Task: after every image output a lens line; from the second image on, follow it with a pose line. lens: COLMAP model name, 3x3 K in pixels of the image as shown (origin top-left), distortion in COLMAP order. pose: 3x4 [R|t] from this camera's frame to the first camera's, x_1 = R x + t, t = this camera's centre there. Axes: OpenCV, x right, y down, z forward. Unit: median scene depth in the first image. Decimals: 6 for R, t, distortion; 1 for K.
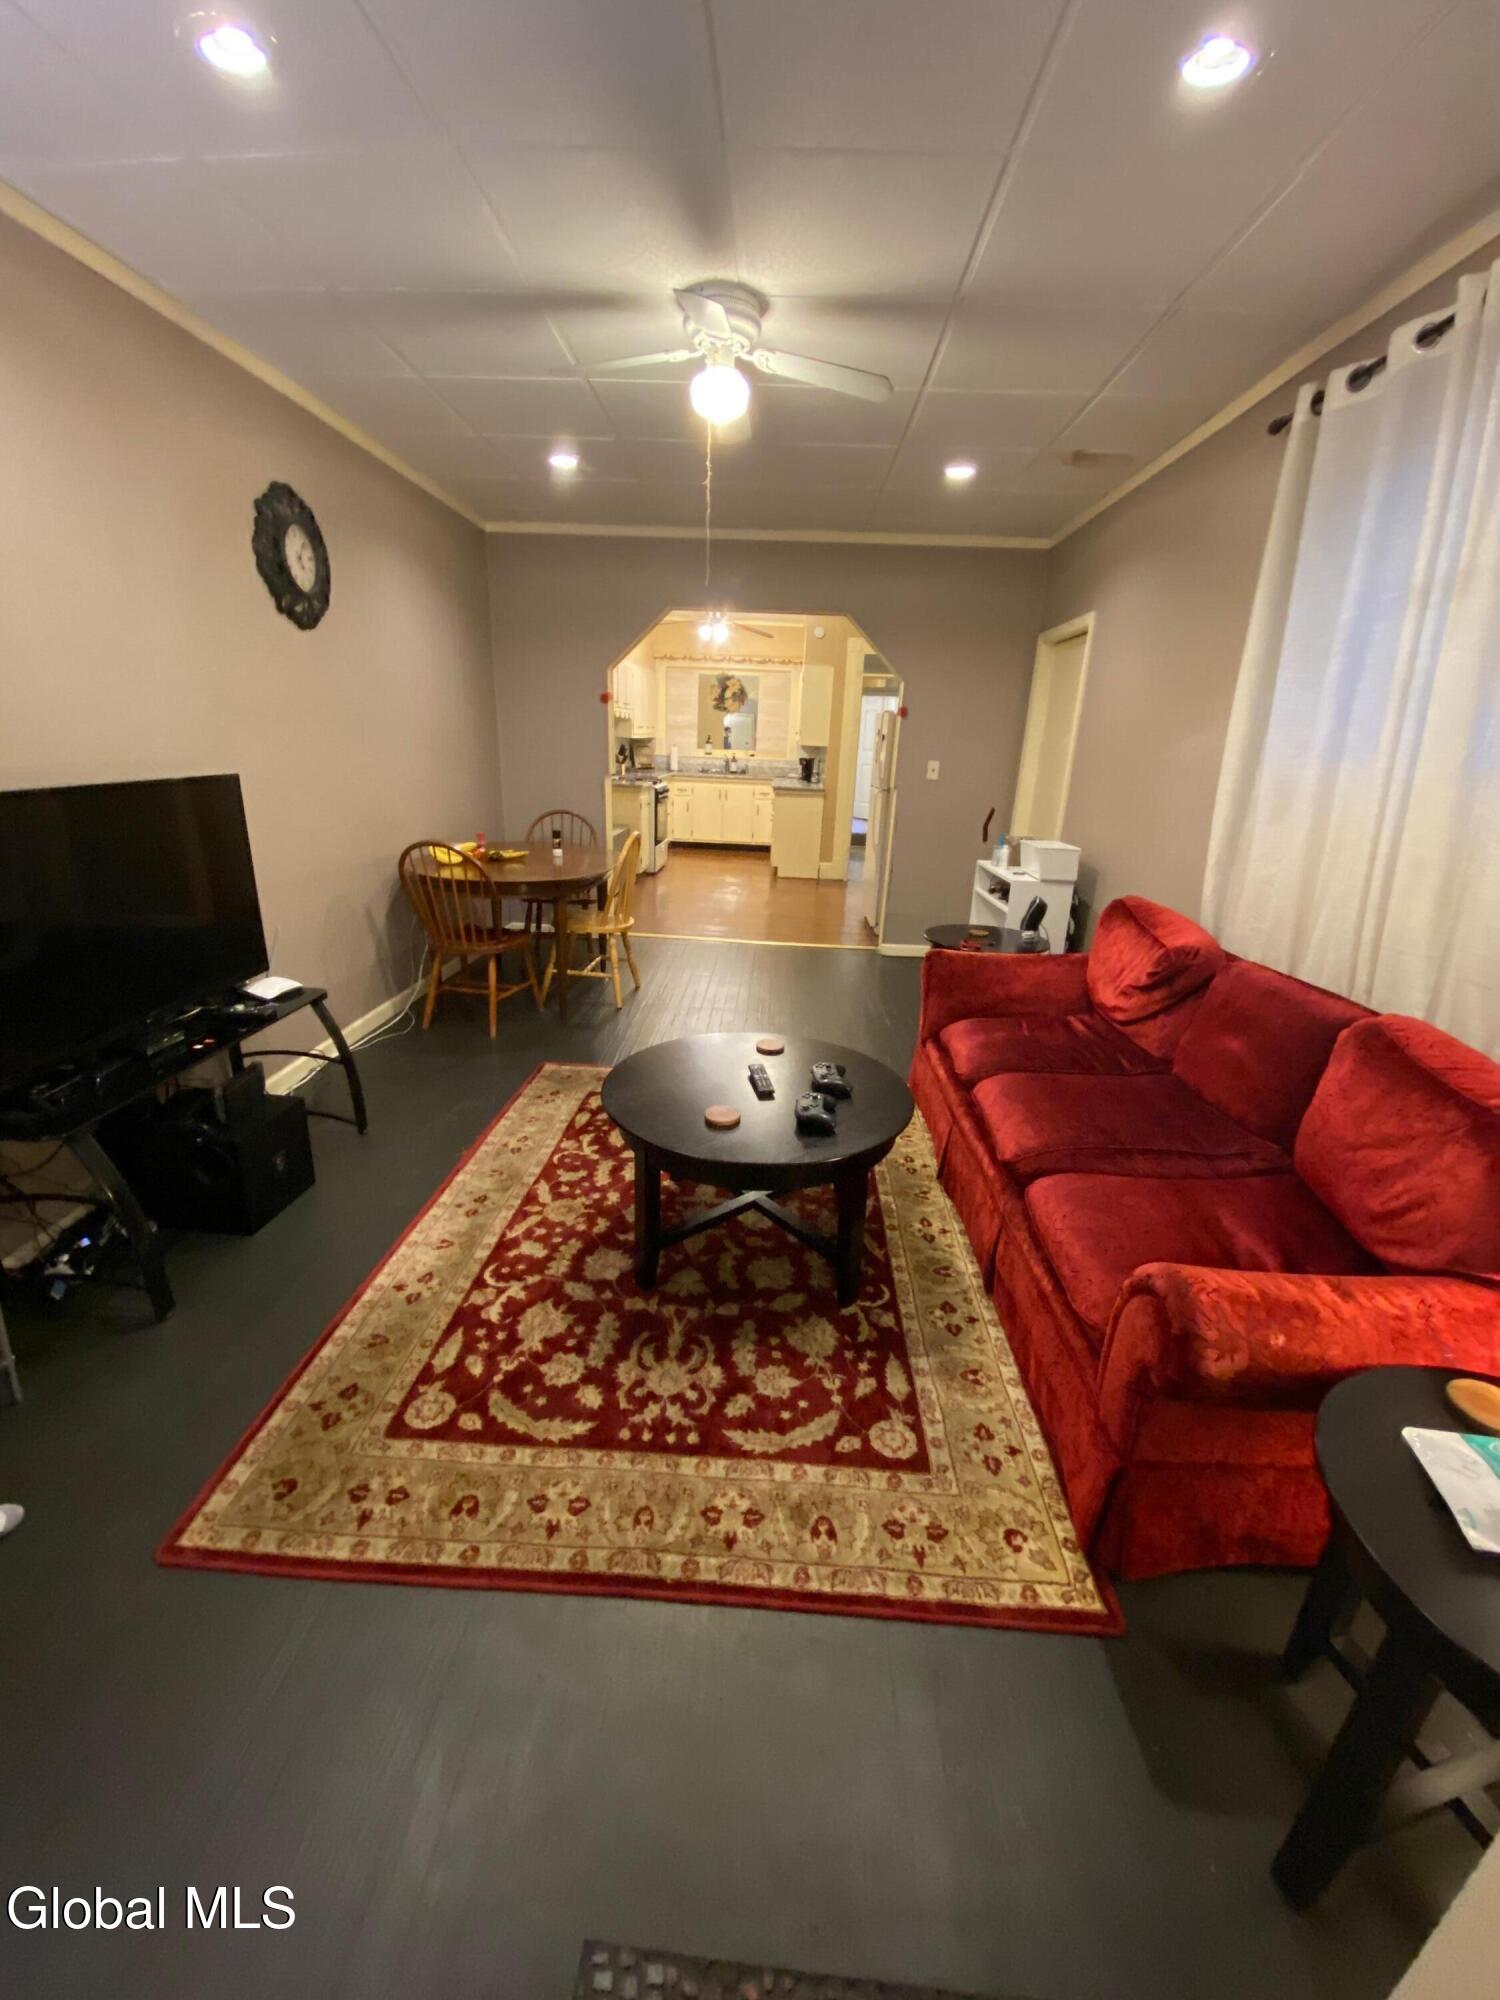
lens RADIAL K [[806.1, 0, 746.8], [0, 806.1, 1006.1], [0, 0, 1]] dist [0.001250, 0.000019]
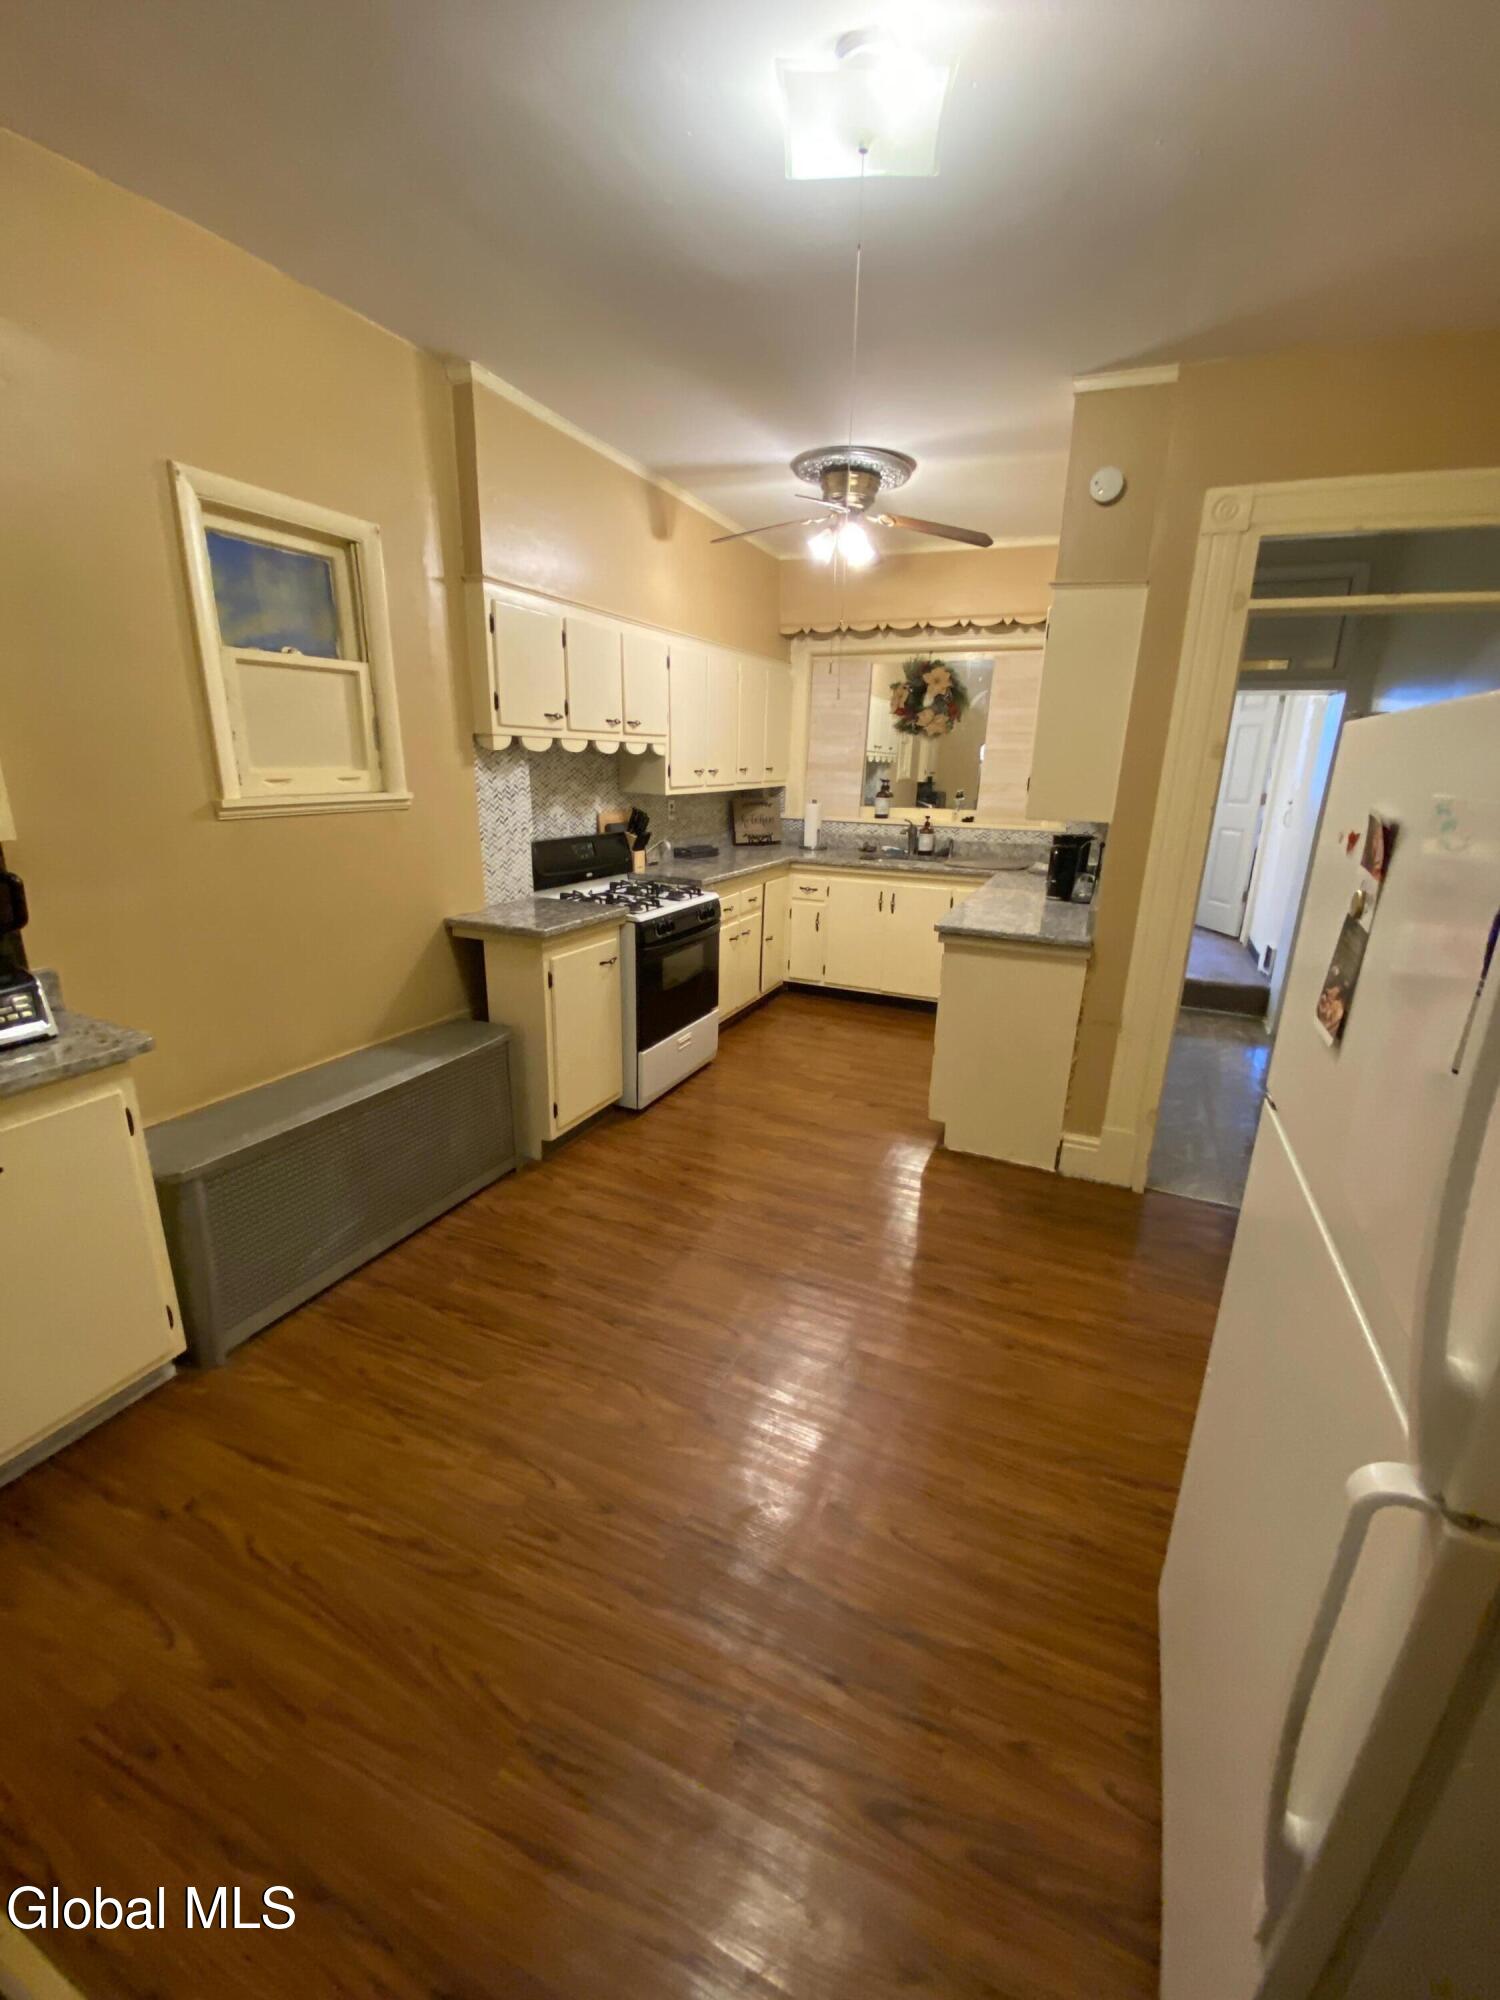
lens RADIAL K [[806.1, 0, 747.7], [0, 806.1, 994.0], [0, 0, 1]] dist [0.001250, 0.000019]
pose [[0.927632, 0.085356, -0.363611, 0.071148], [-0.103878, 0.994086, -0.031652, -0.178424], [0.358759, 0.067132, 0.931013, 0.507528]]
